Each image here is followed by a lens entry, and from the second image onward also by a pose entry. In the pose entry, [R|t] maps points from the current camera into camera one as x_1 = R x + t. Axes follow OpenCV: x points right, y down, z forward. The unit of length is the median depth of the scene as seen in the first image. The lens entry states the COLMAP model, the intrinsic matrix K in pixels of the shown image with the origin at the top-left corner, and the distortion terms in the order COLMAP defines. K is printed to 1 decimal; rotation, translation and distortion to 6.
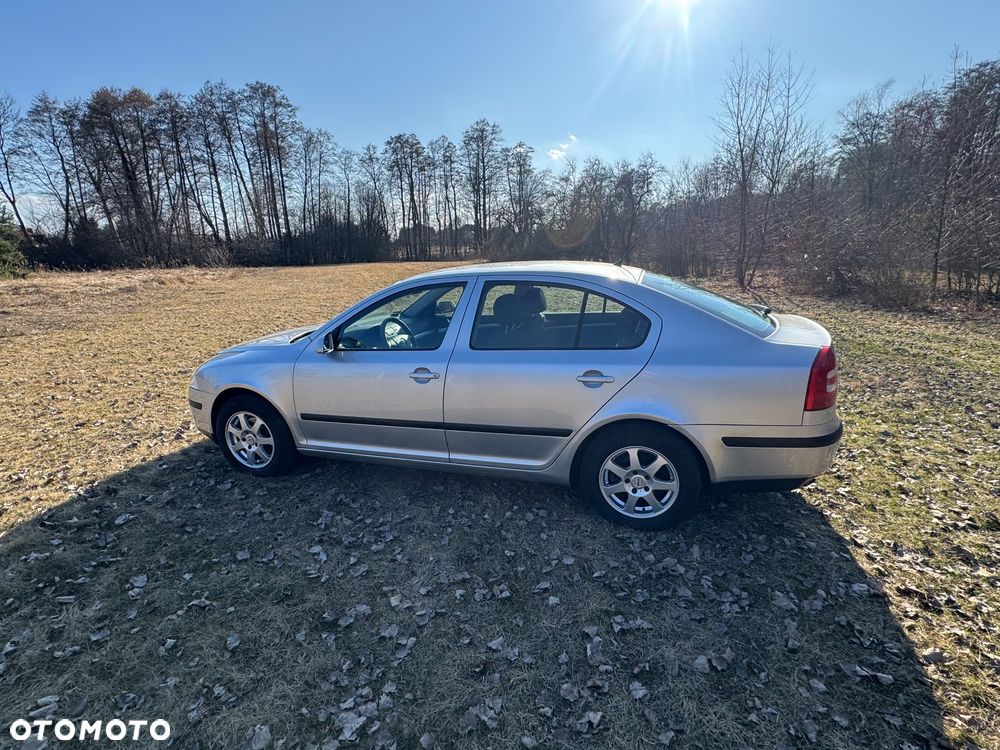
lens RADIAL K [[489.9, 0, 498.5], [0, 489.9, 374.4], [0, 0, 1]] dist [-0.004235, 0.002044]
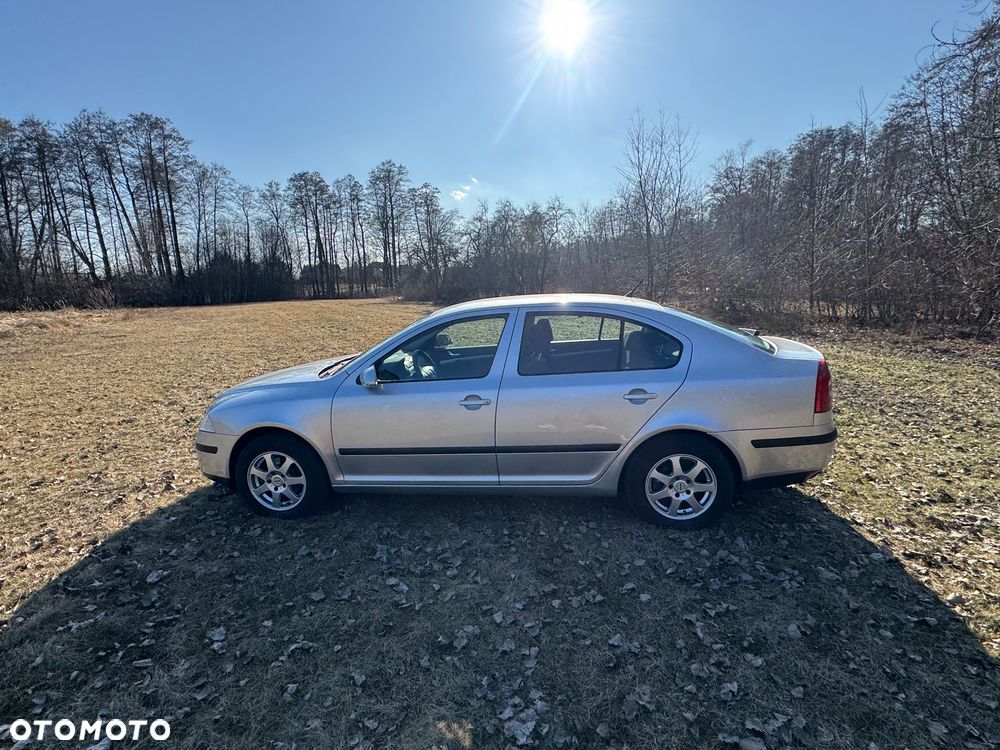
lens RADIAL K [[489.9, 0, 498.9], [0, 489.9, 374.4], [0, 0, 1]] dist [-0.004235, 0.002044]
pose [[0.983182, -0.041574, 0.177835, -0.201977], [0.054138, 0.996324, -0.066391, 0.010748], [-0.174421, 0.074902, 0.981818, -0.028335]]
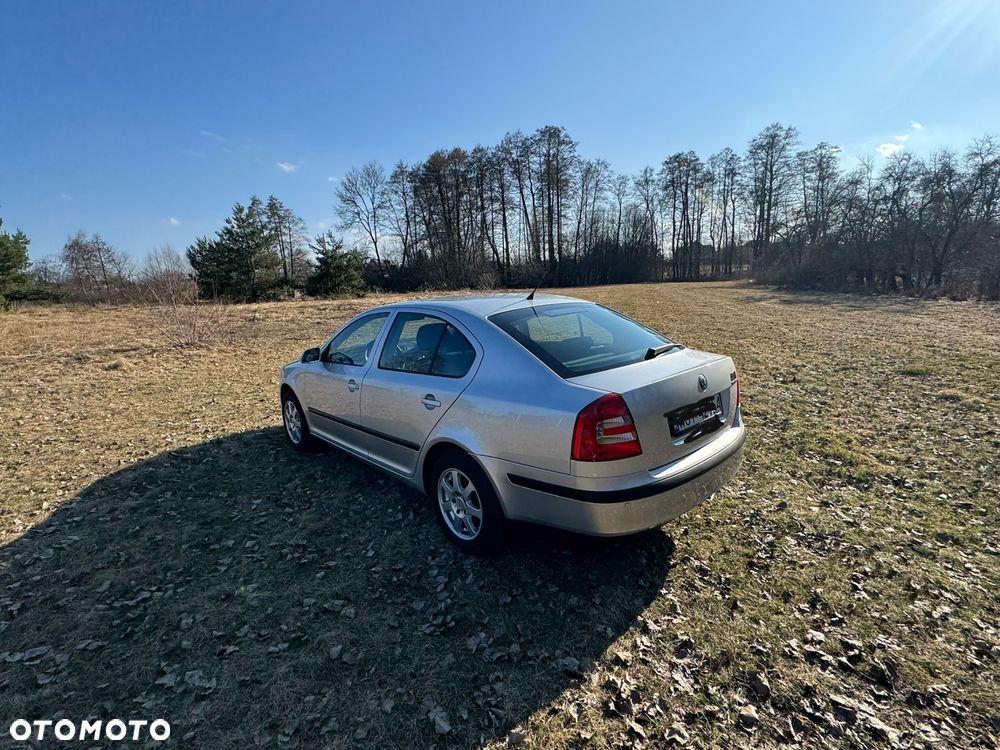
lens RADIAL K [[489.9, 0, 501.8], [0, 489.9, 374.2], [0, 0, 1]] dist [-0.004235, 0.002044]
pose [[0.863637, 0.081587, -0.497469, 0.564822], [-0.101628, 0.994734, -0.013293, -0.035012], [0.493765, 0.062038, 0.867380, 0.070331]]
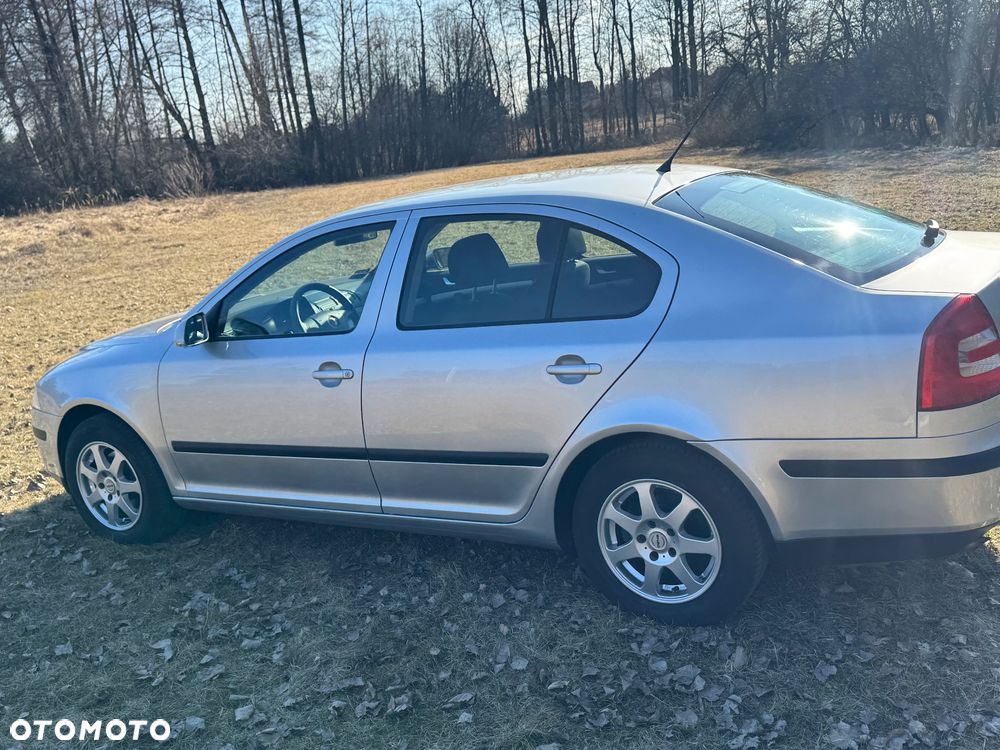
lens RADIAL K [[996.8, 0, 512.7], [0, 996.8, 361.9], [0, 0, 1]] dist [0.052263, 0.000000]
pose [[0.973851, -0.040151, -0.223611, 0.255151], [0.036697, 0.999135, -0.019578, 0.014255], [0.224204, 0.010860, 0.974482, -0.138743]]
